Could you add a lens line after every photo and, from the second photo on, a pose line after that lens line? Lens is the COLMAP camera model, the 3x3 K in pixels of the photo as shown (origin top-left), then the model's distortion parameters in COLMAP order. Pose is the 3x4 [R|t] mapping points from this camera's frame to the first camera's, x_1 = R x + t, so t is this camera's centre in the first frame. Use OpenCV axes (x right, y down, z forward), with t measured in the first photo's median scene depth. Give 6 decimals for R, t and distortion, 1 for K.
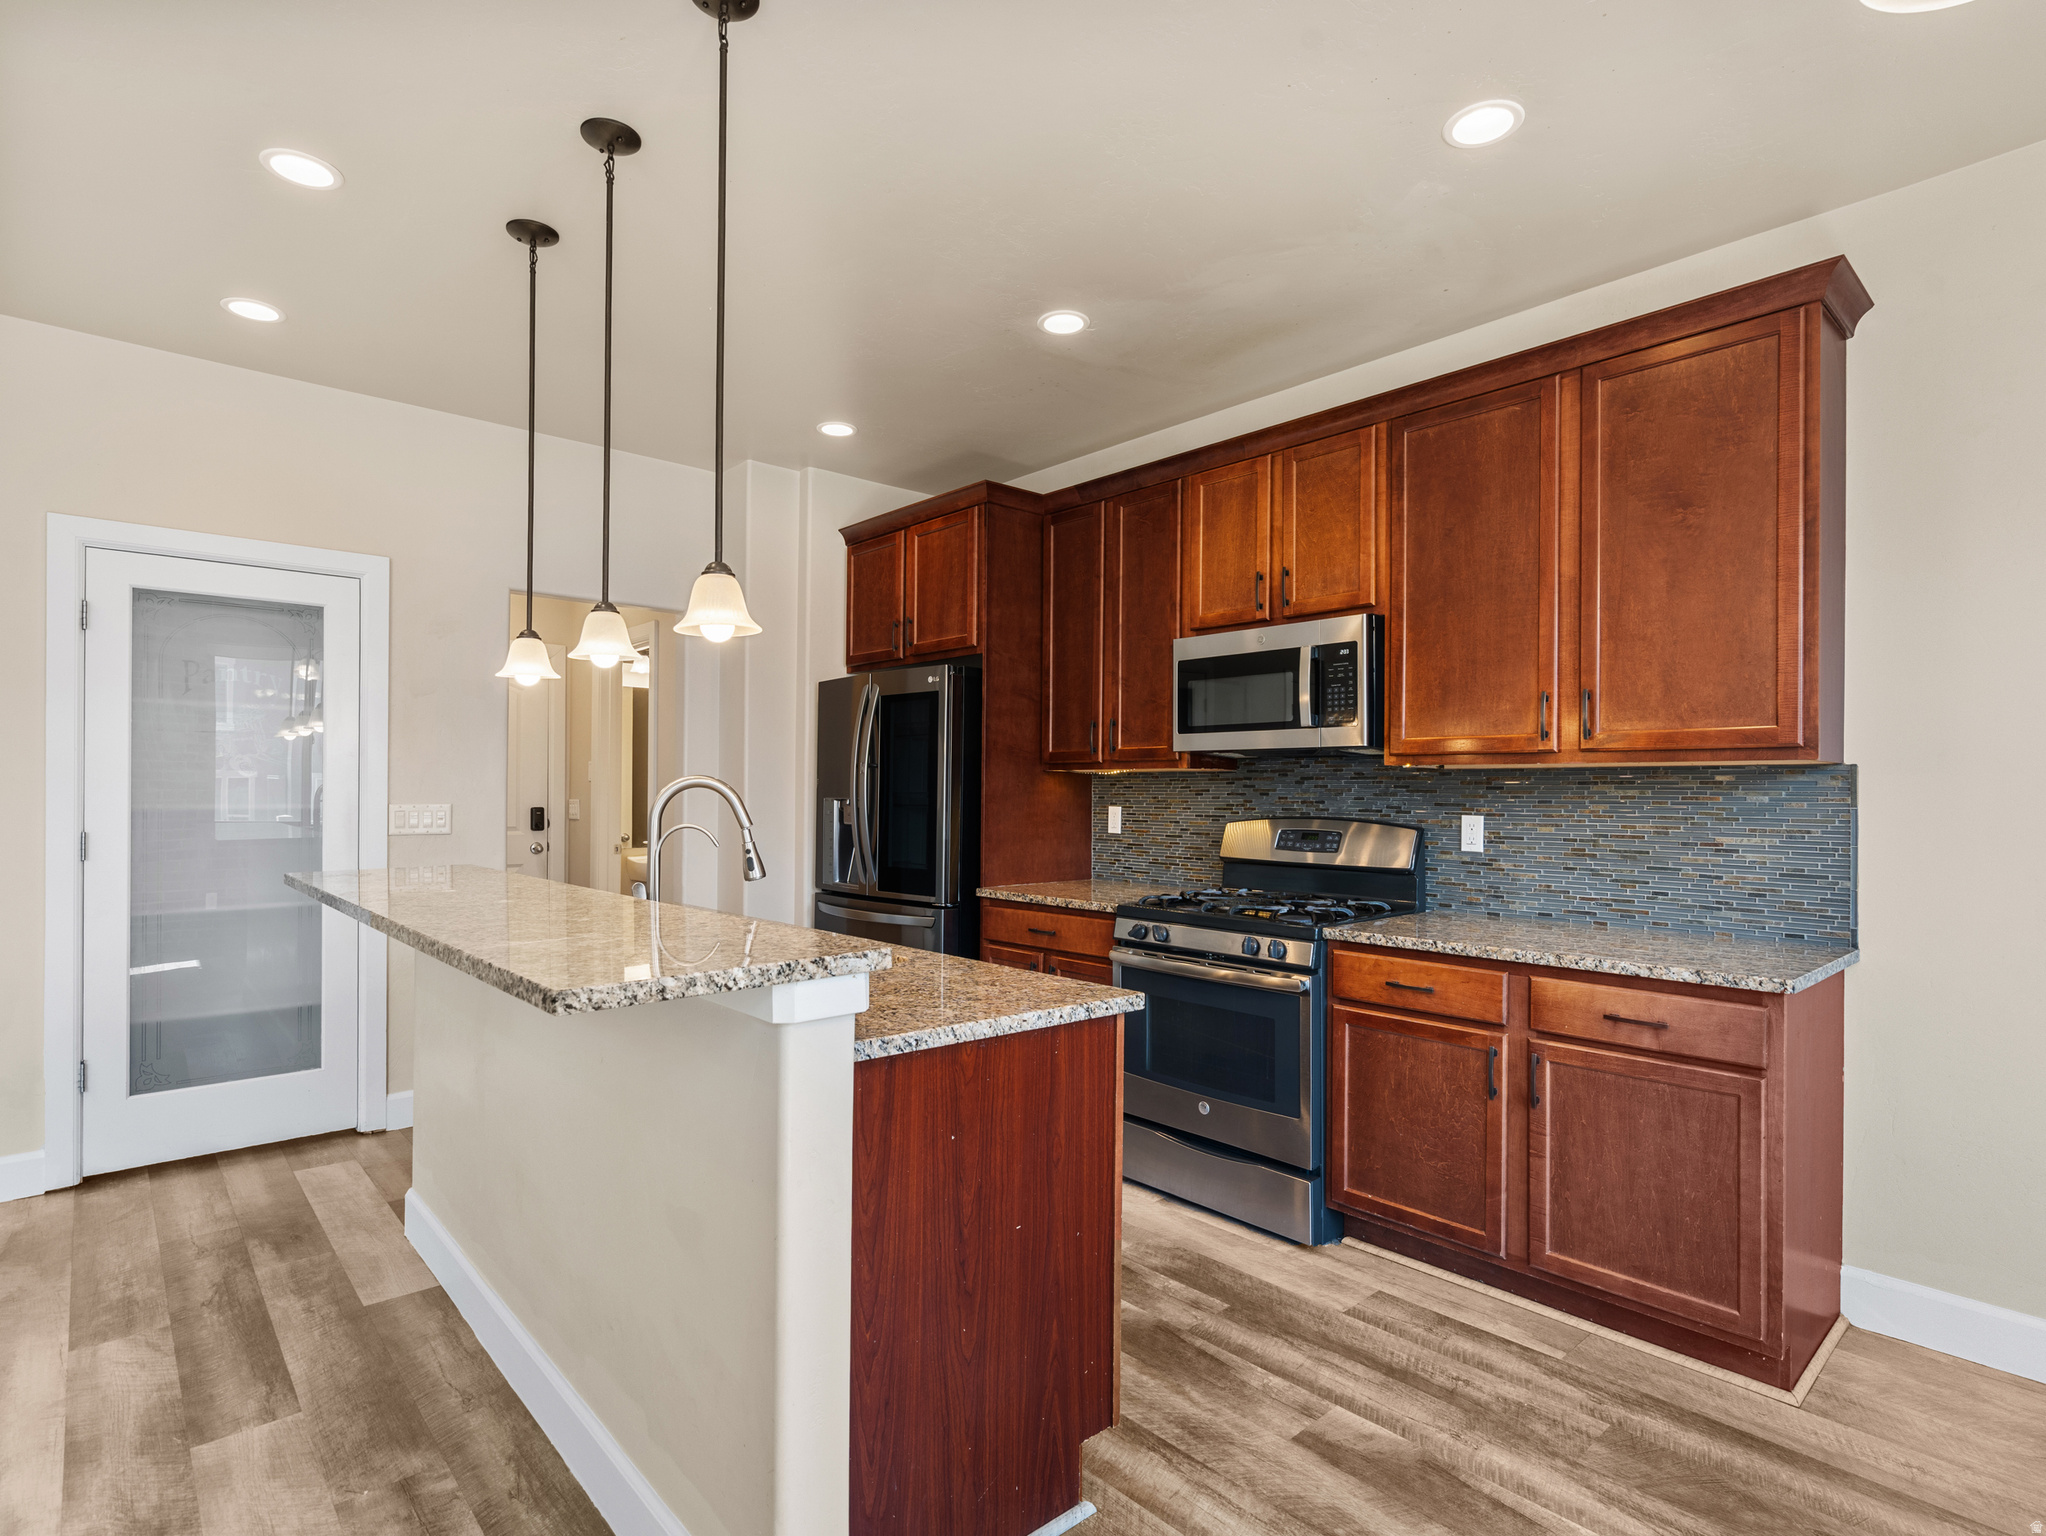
lens RADIAL K [[1035.2, 0, 1017.4], [0, 1035.2, 789.8], [0, 0, 1]] dist [-0.000713, -0.000196]
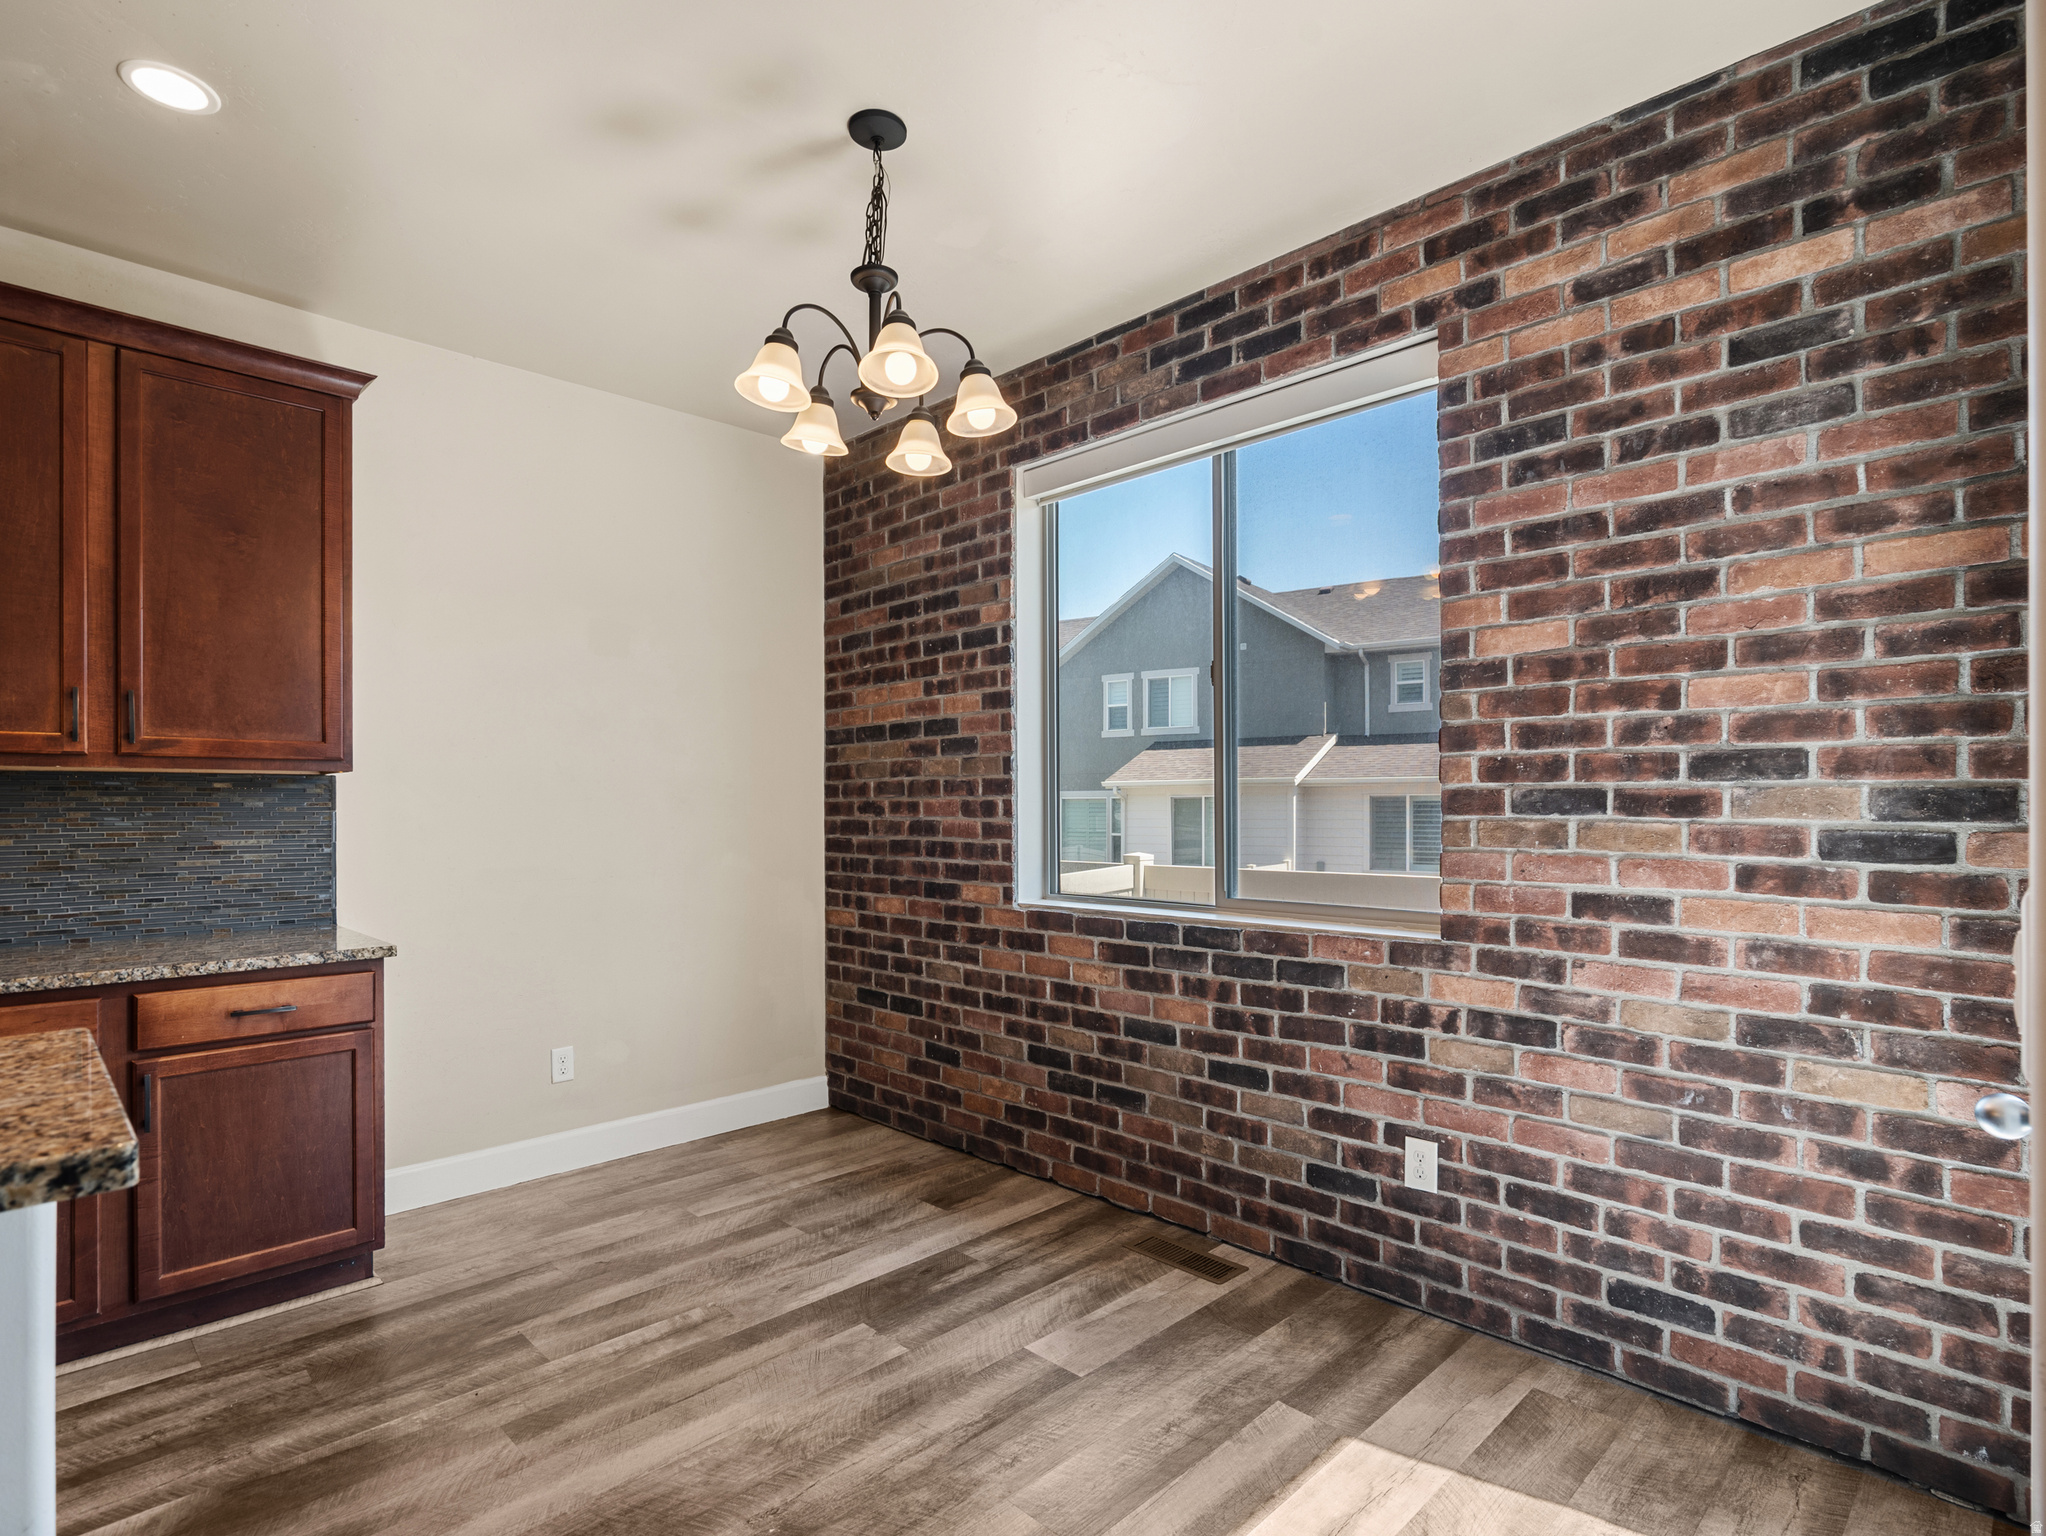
lens RADIAL K [[1050.2, 0, 1022.4], [0, 1050.2, 806.6], [0, 0, 1]] dist [-0.001491, 0.000924]
pose [[-0.051974, -0.008702, 0.998611, -0.481007], [-0.000728, 0.999962, 0.008676, 0.000856], [-0.998648, -0.000276, -0.051978, 0.242068]]
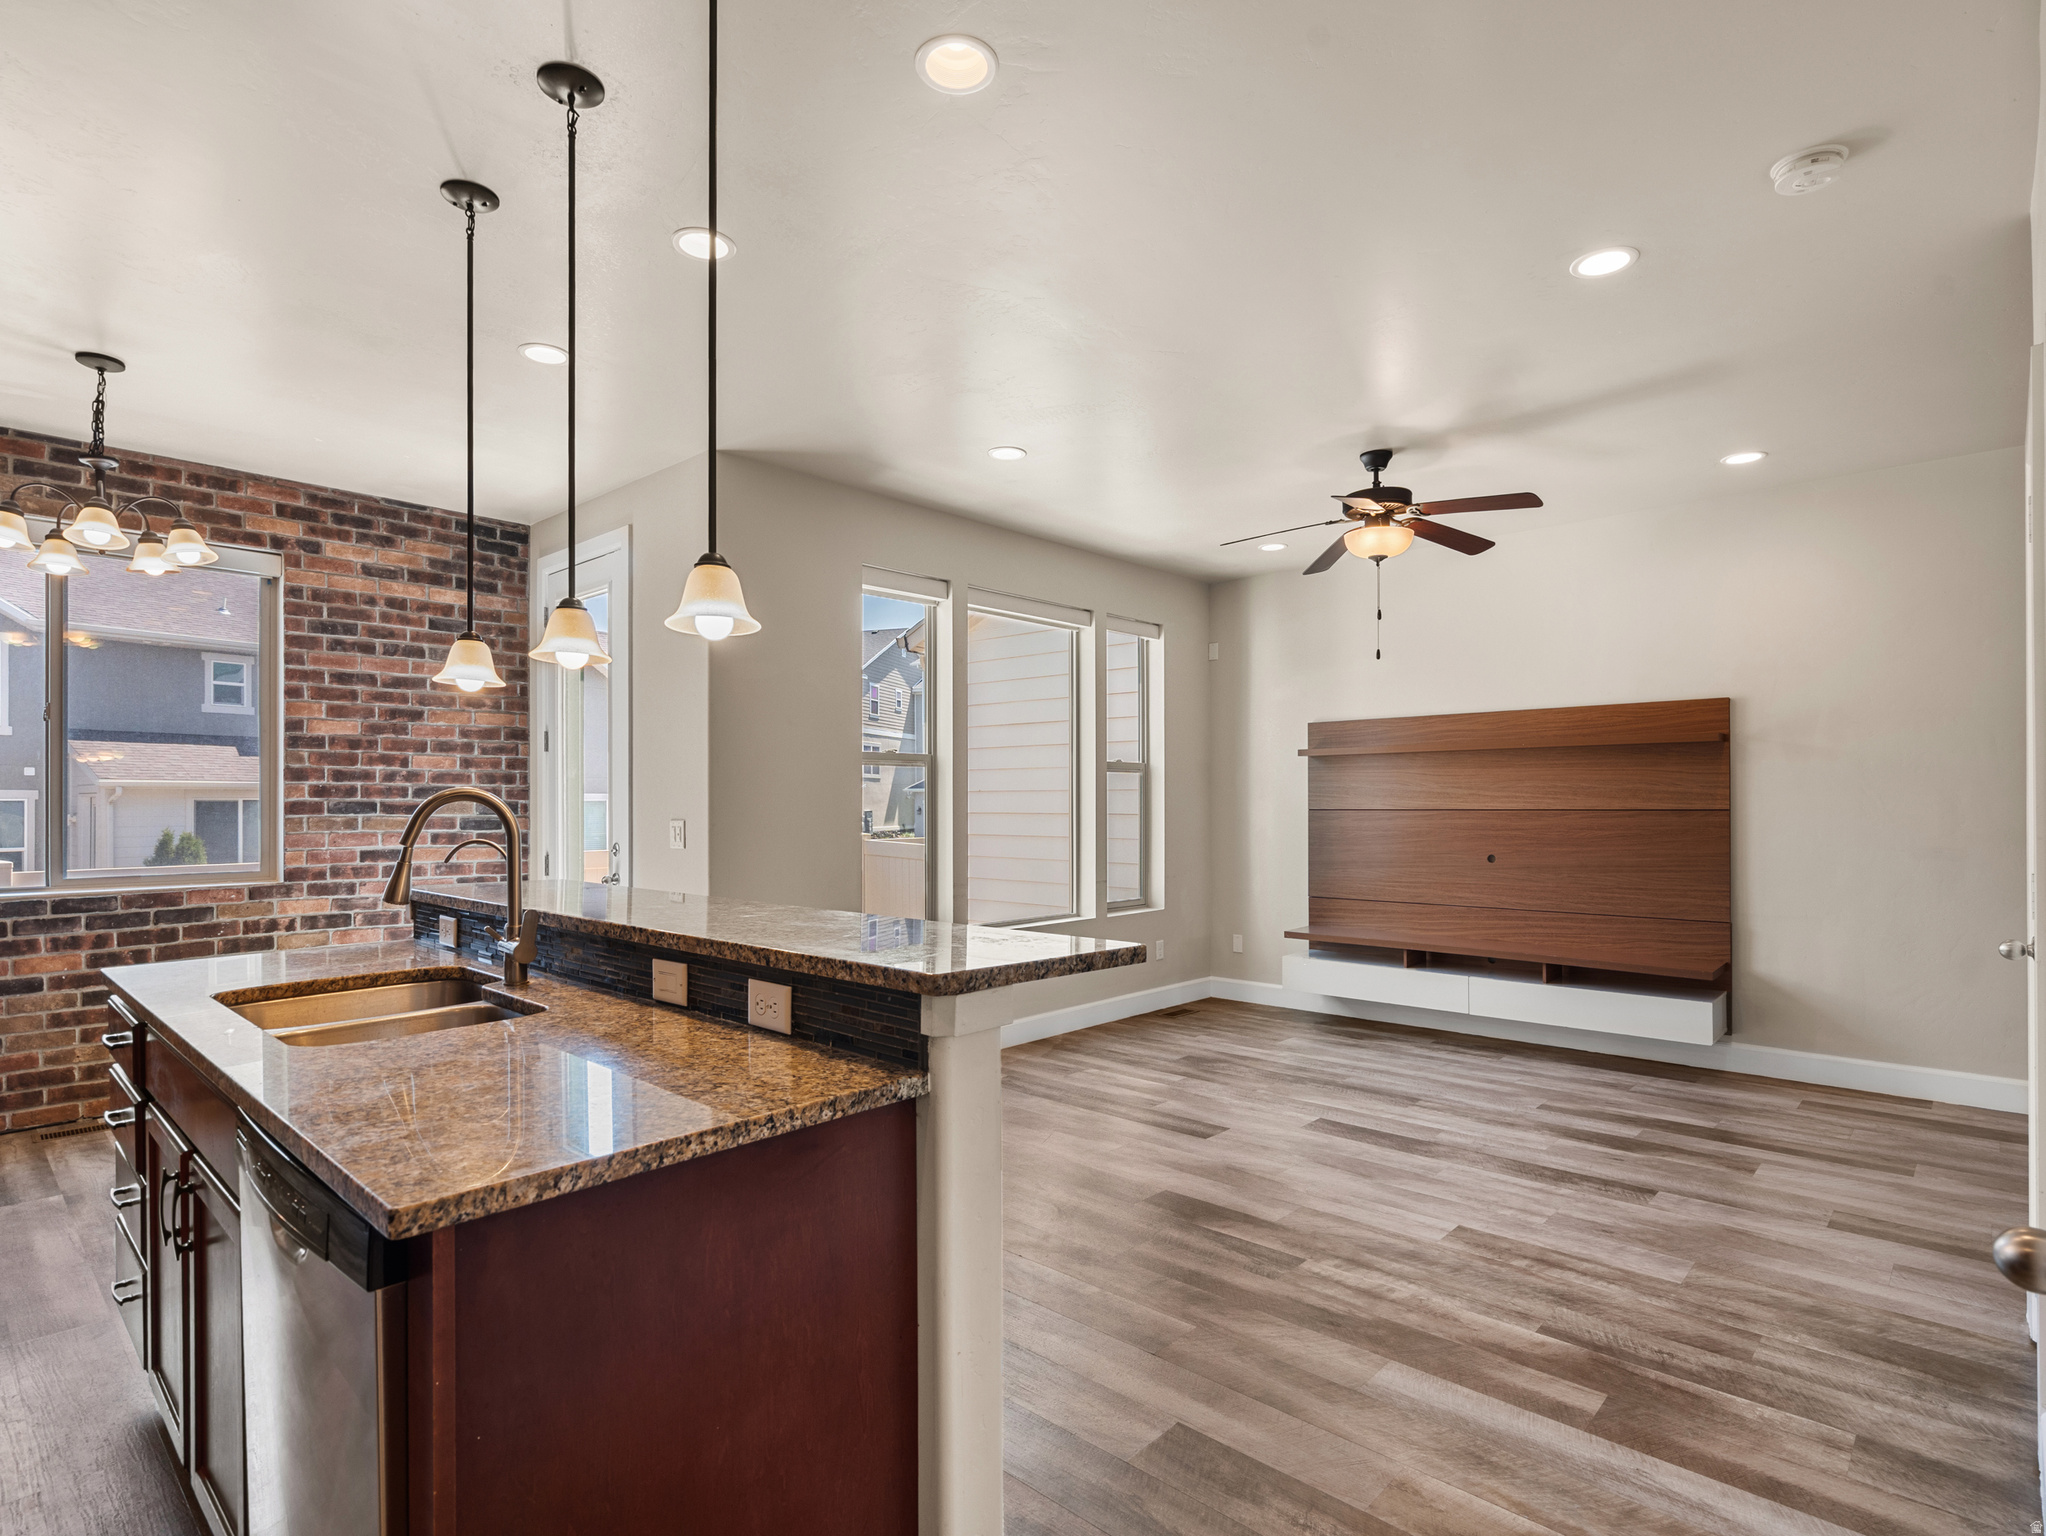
lens RADIAL K [[1049.3, 0, 1024.8], [0, 1049.3, 799.5], [0, 0, 1]] dist [-0.002693, 0.001159]
pose [[-0.995946, -0.003918, -0.089870, -0.641262], [-0.003154, 0.999958, -0.008643, 0.001647], [0.089900, -0.008325, -0.995916, 1.758656]]
